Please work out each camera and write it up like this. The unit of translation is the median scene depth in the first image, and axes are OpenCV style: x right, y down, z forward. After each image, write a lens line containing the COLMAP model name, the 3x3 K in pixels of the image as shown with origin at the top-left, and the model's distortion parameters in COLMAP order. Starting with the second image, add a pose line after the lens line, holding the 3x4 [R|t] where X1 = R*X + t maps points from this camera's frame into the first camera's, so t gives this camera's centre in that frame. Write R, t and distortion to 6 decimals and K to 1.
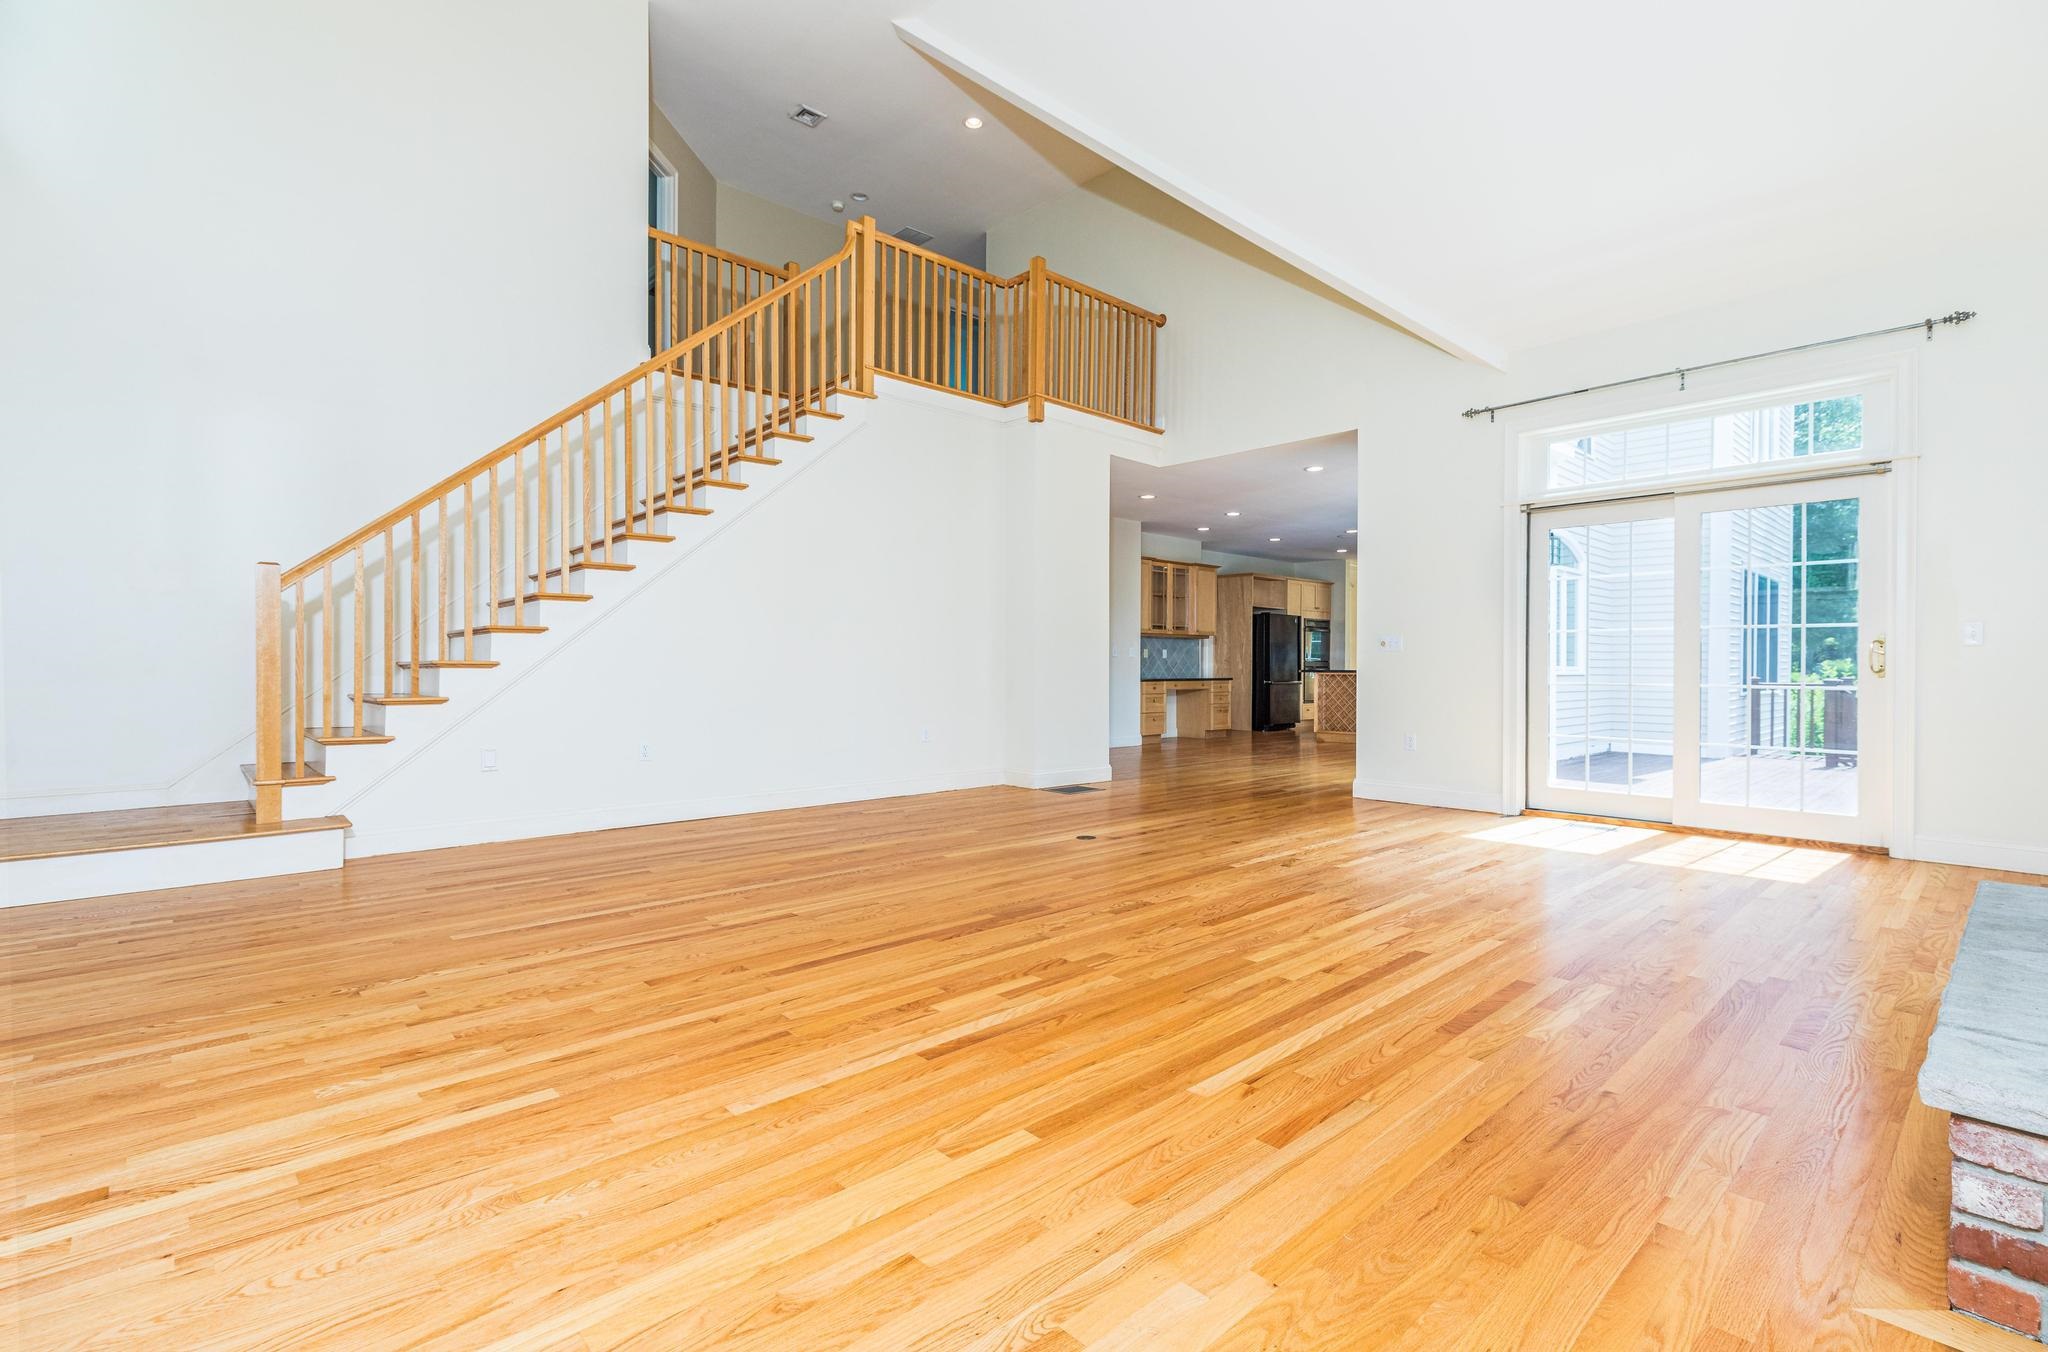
lens RADIAL K [[929.1, 0, 1024.0], [0, 929.1, 676.0], [0, 0, 1]] dist [0.001405, 0.000208]
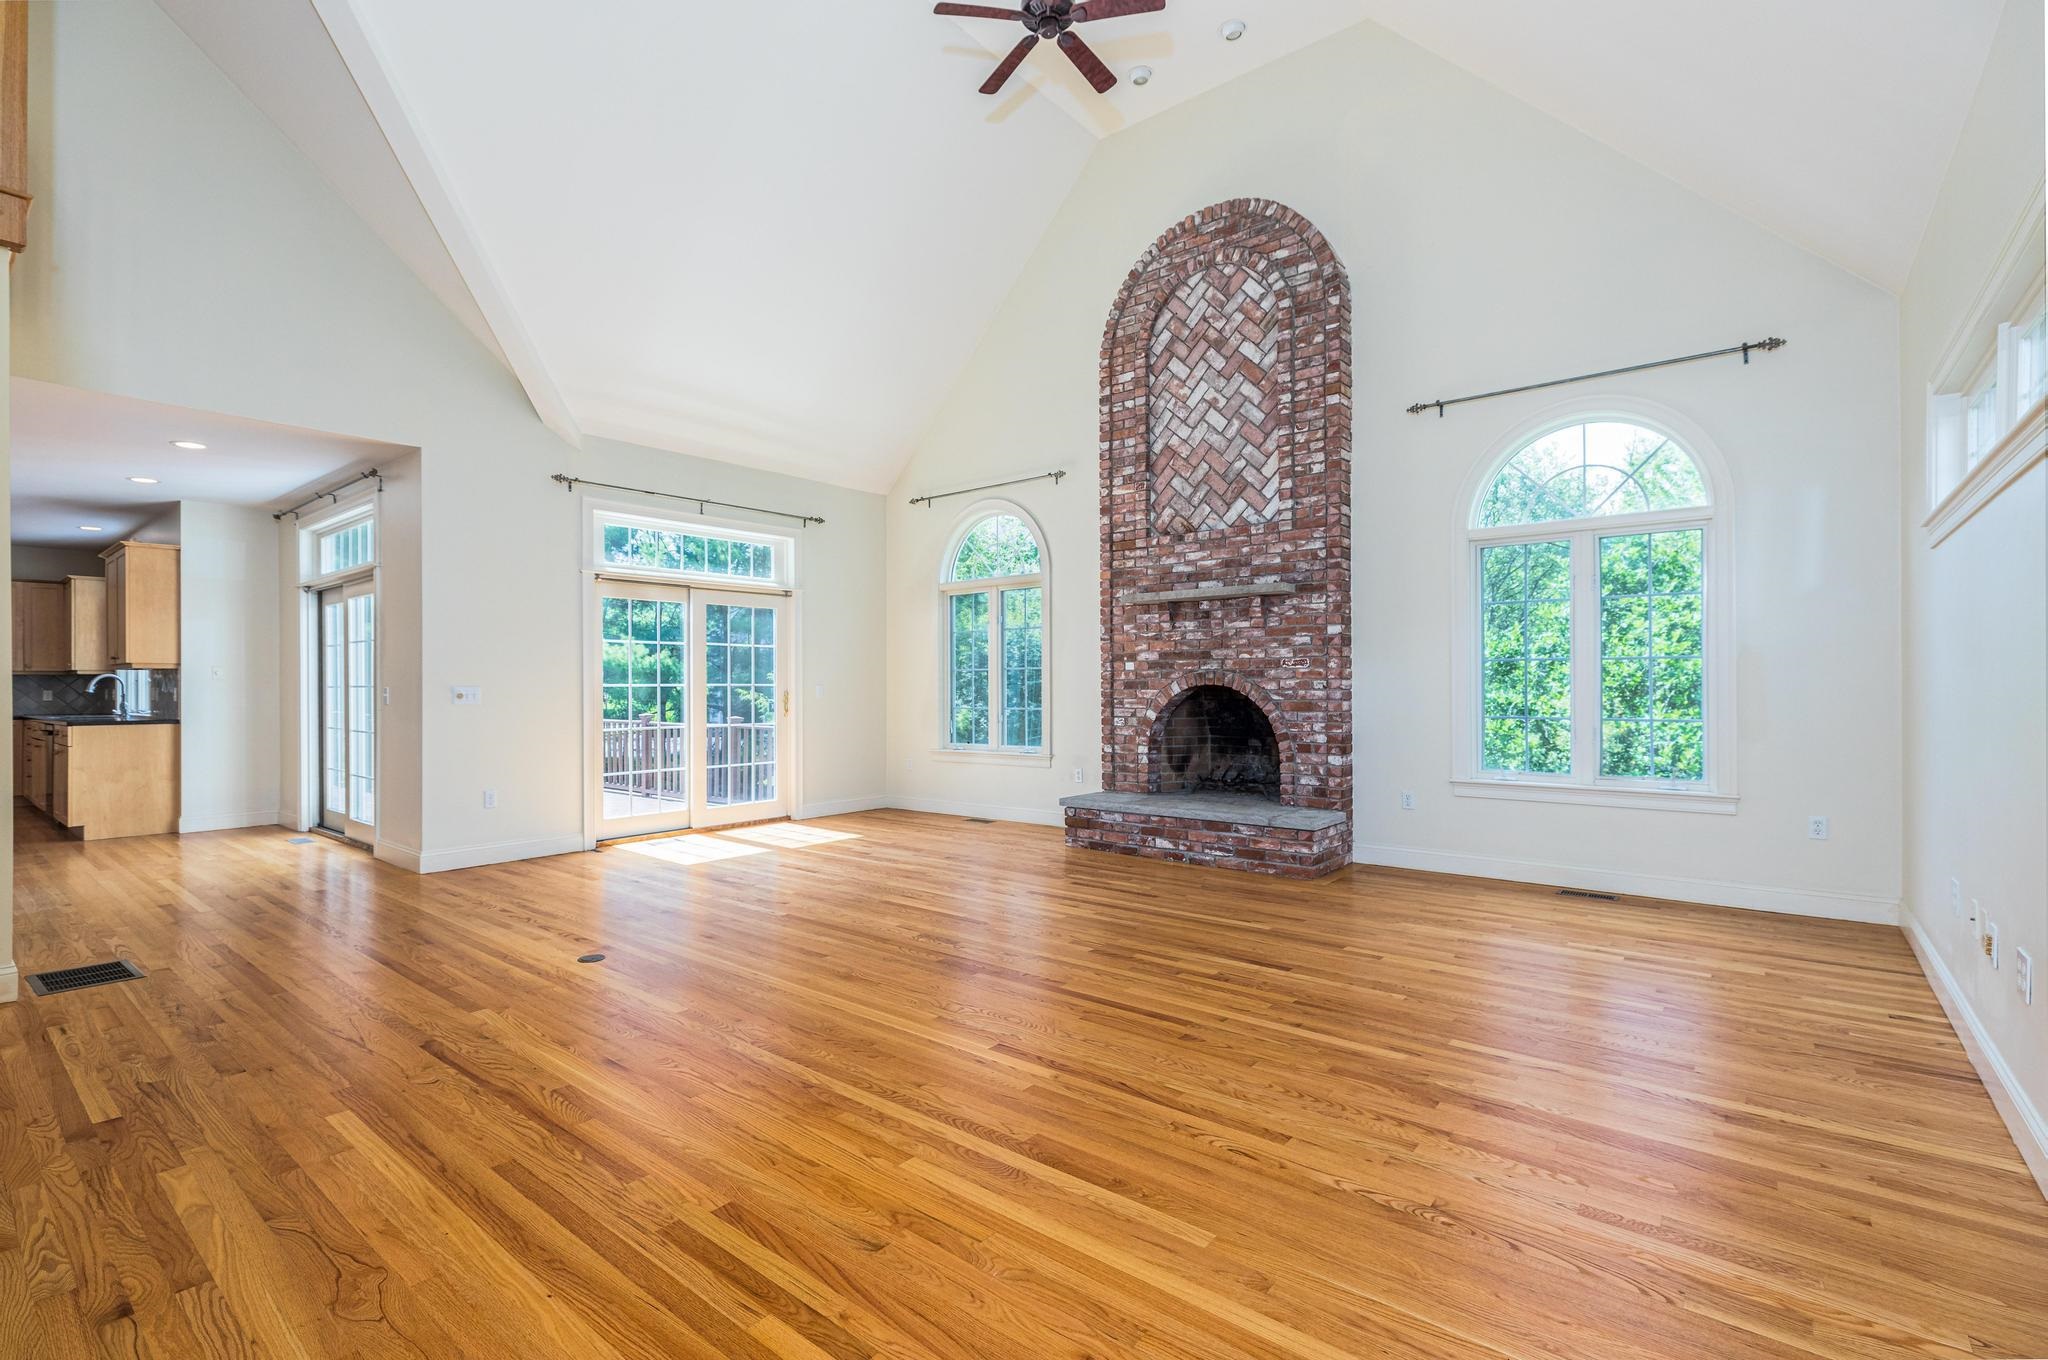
lens RADIAL K [[929.1, 0, 1024.0], [0, 929.1, 680.0], [0, 0, 1]] dist [0.001405, 0.000208]
pose [[-0.142782, 0.006084, 0.989735, -1.517686], [0.016805, 0.999852, -0.003722, -0.098207], [-0.989611, 0.016101, -0.142863, 1.528469]]
